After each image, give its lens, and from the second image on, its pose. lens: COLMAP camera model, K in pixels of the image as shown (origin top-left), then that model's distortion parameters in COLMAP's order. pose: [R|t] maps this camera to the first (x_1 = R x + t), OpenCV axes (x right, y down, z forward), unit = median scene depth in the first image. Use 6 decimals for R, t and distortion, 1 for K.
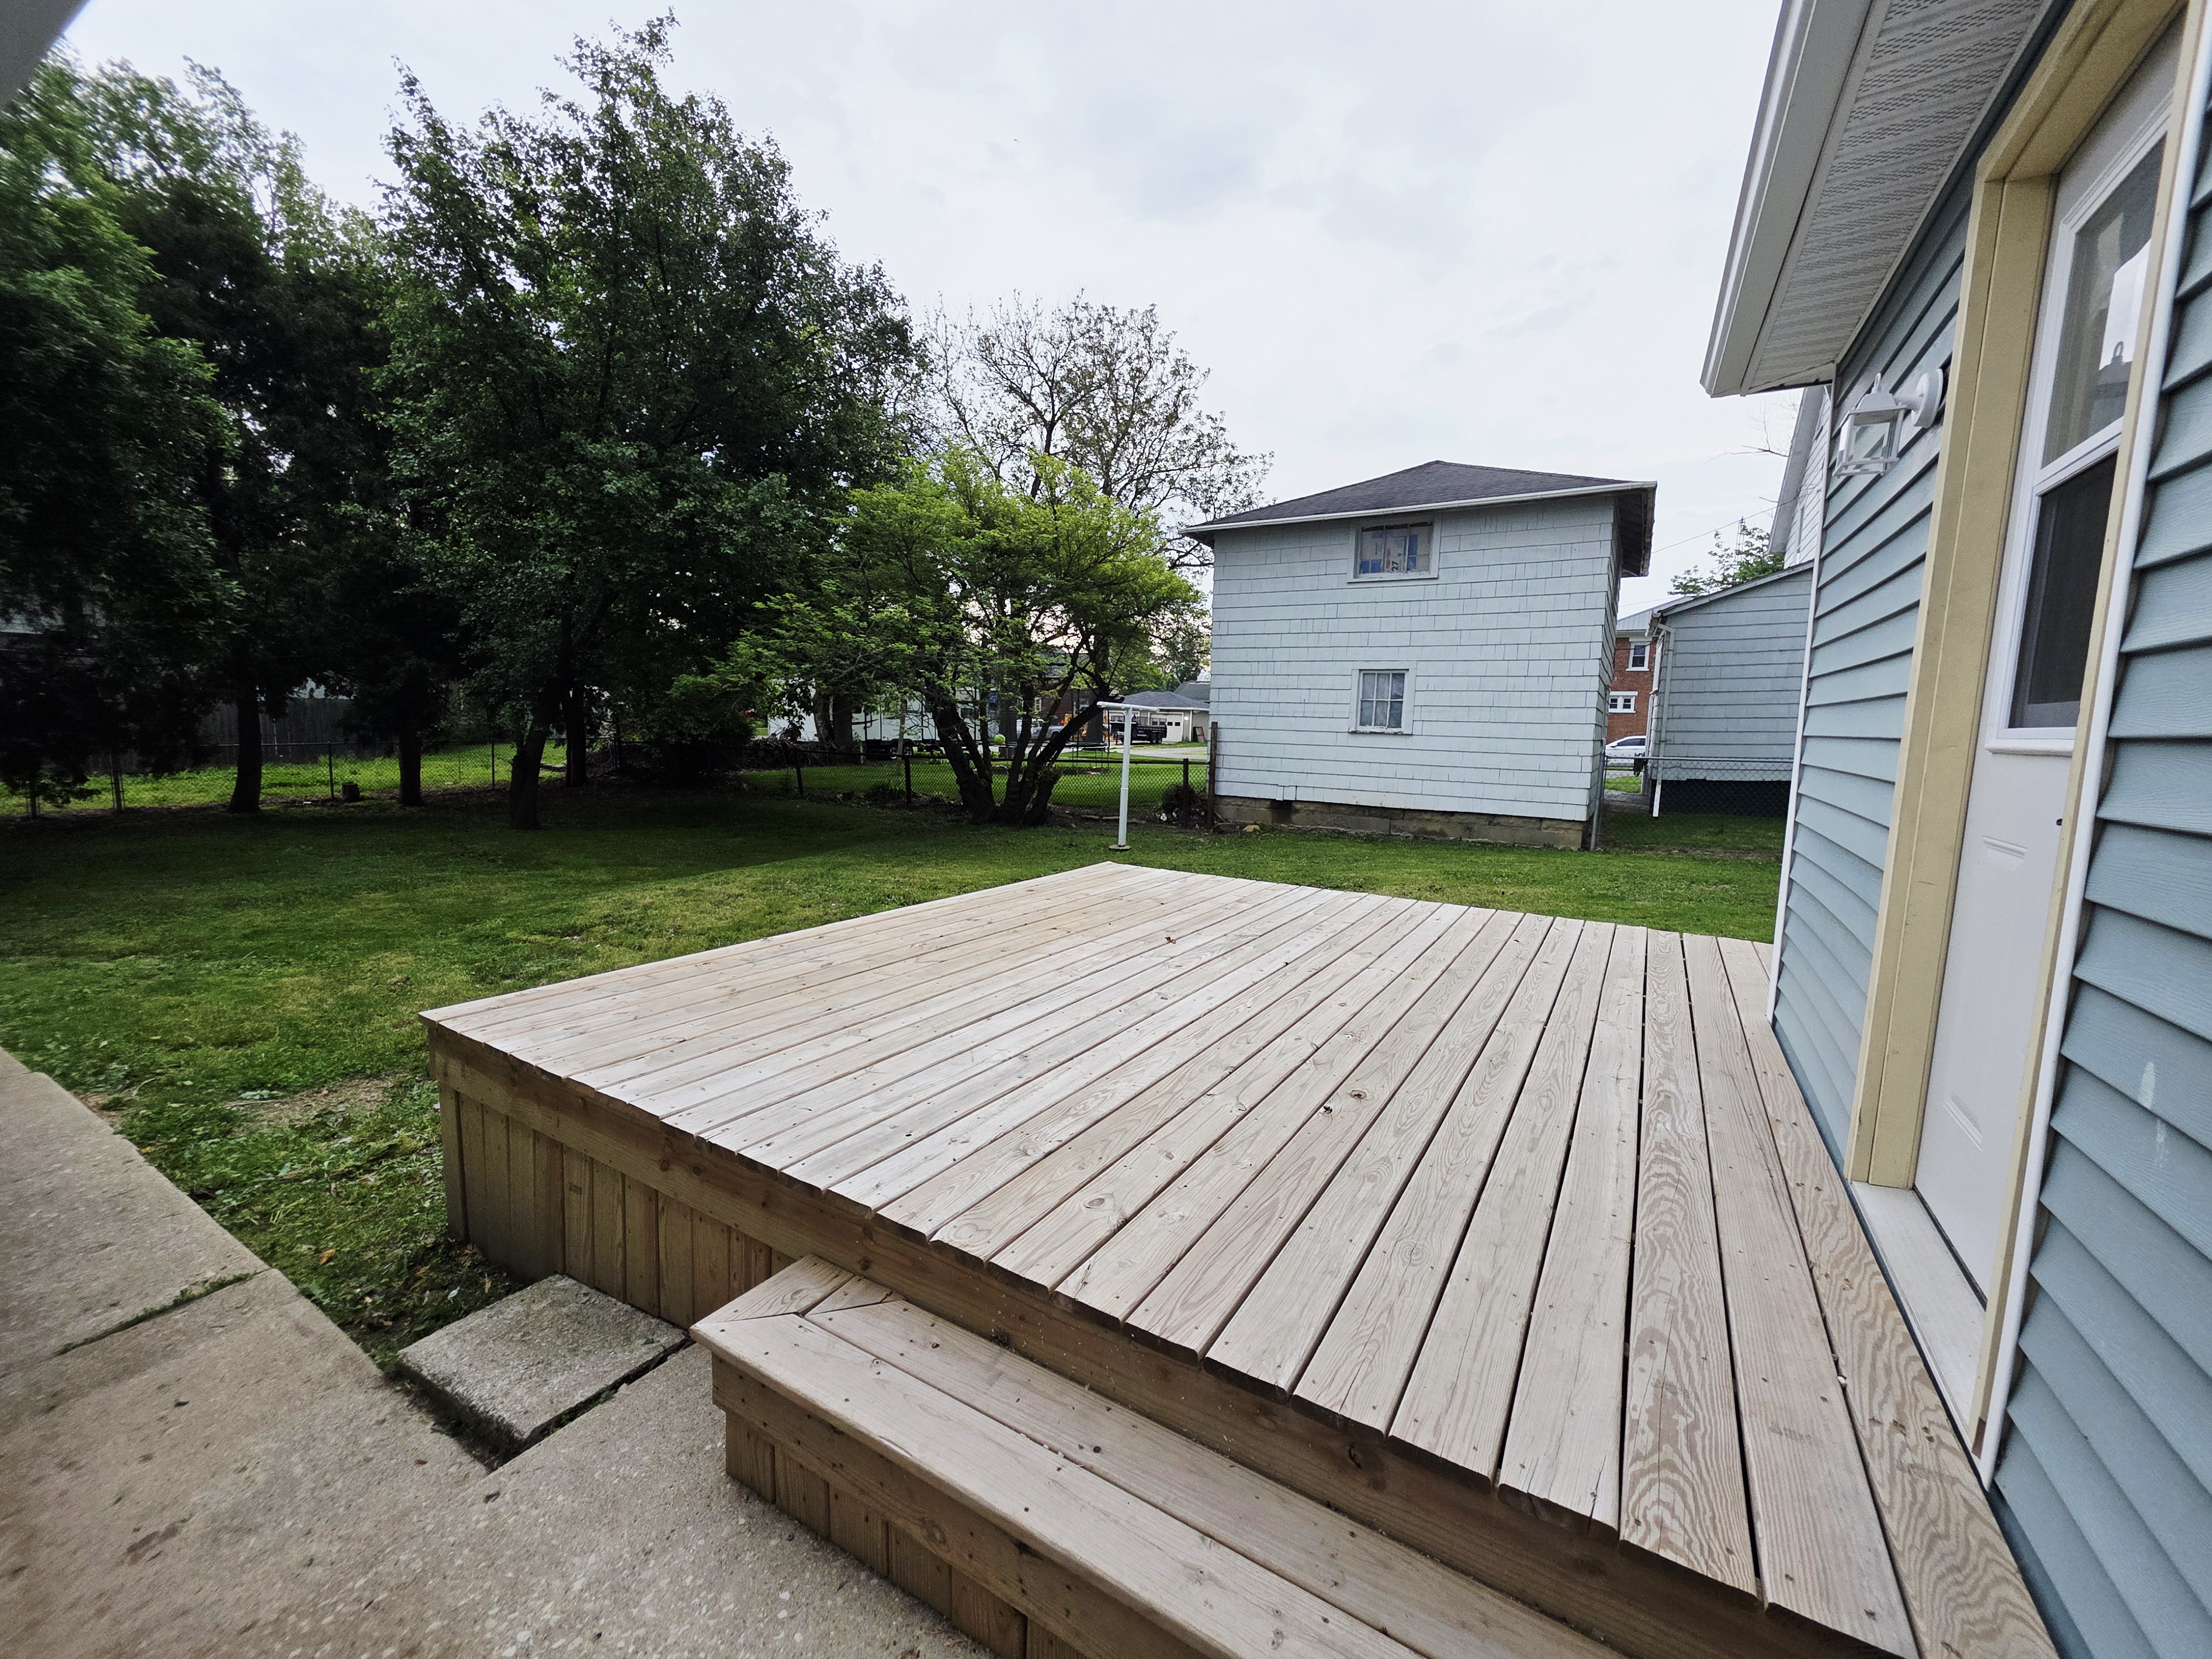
lens RADIAL K [[888.8, 0, 1110.9], [0, 888.8, 824.7], [0, 0, 1]] dist [-0.014890, -0.000084]
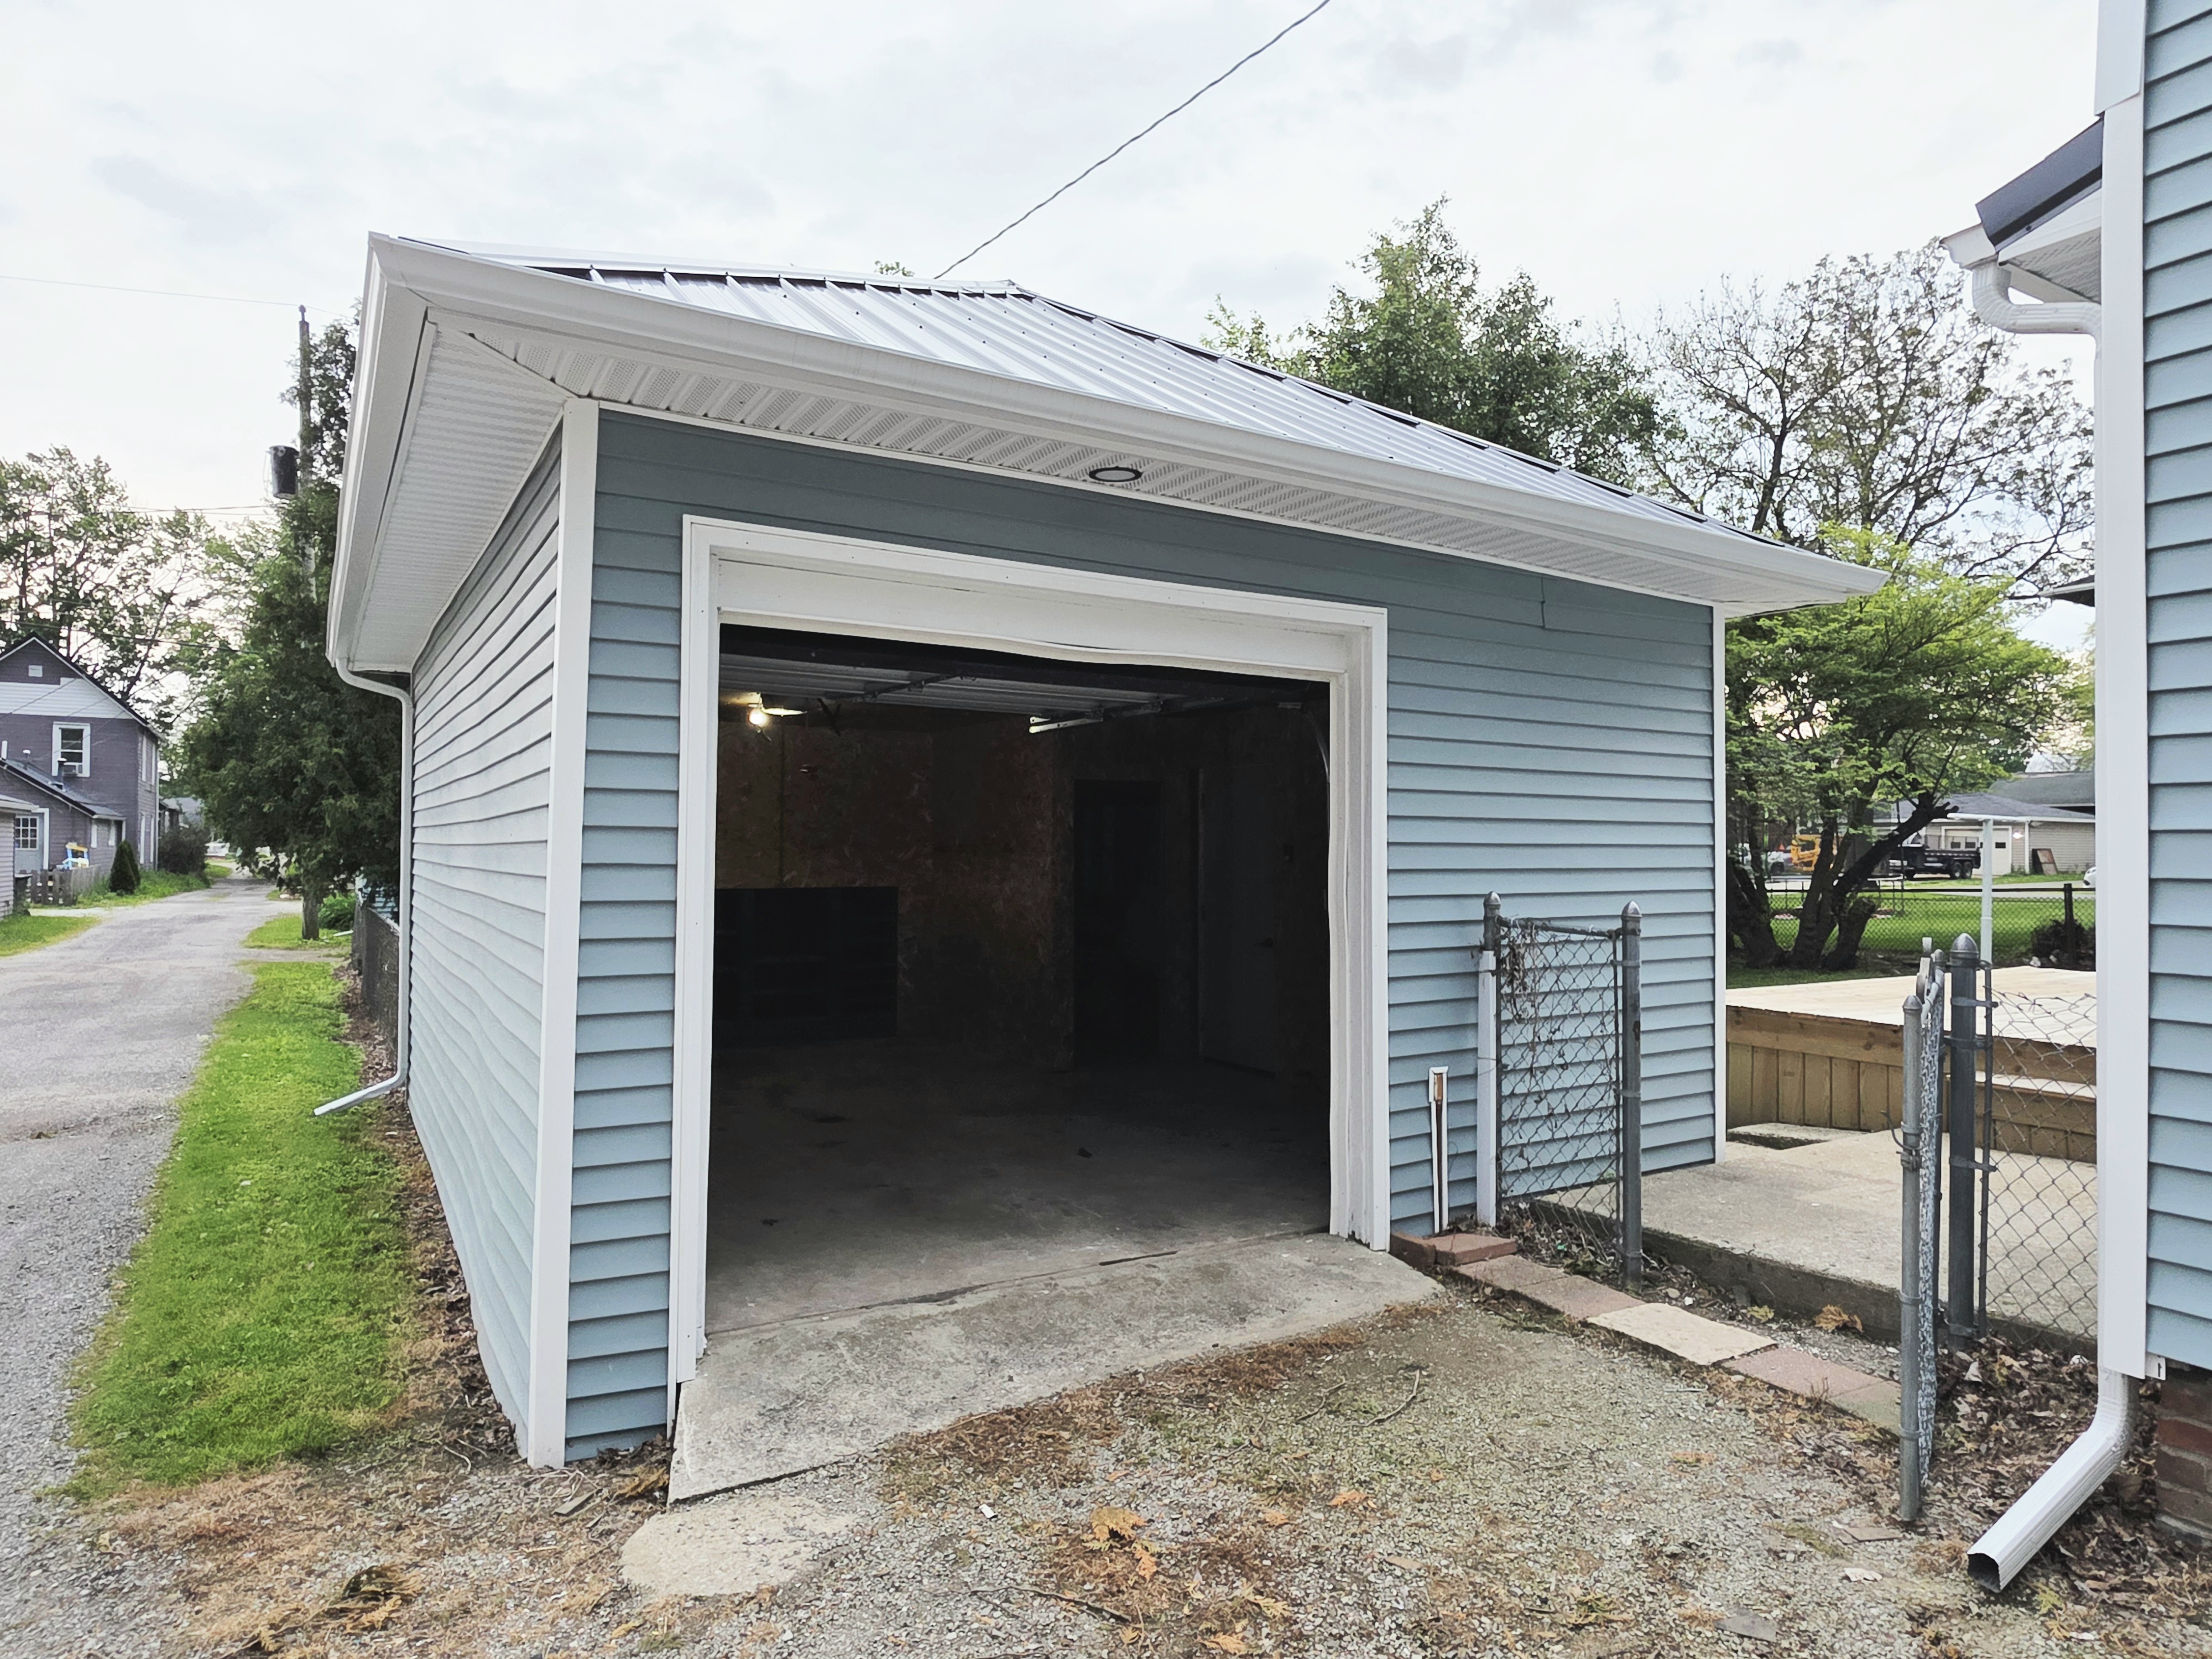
lens RADIAL K [[1350.9, 0, 1083.6], [0, 1350.9, 829.2], [0, 0, 1]] dist [-0.006438, -0.003070]
pose [[0.871053, -0.039863, -0.489570, -0.036324], [-0.028110, 0.991022, -0.130708, 0.023326], [0.490385, 0.127615, 0.862112, -0.171325]]
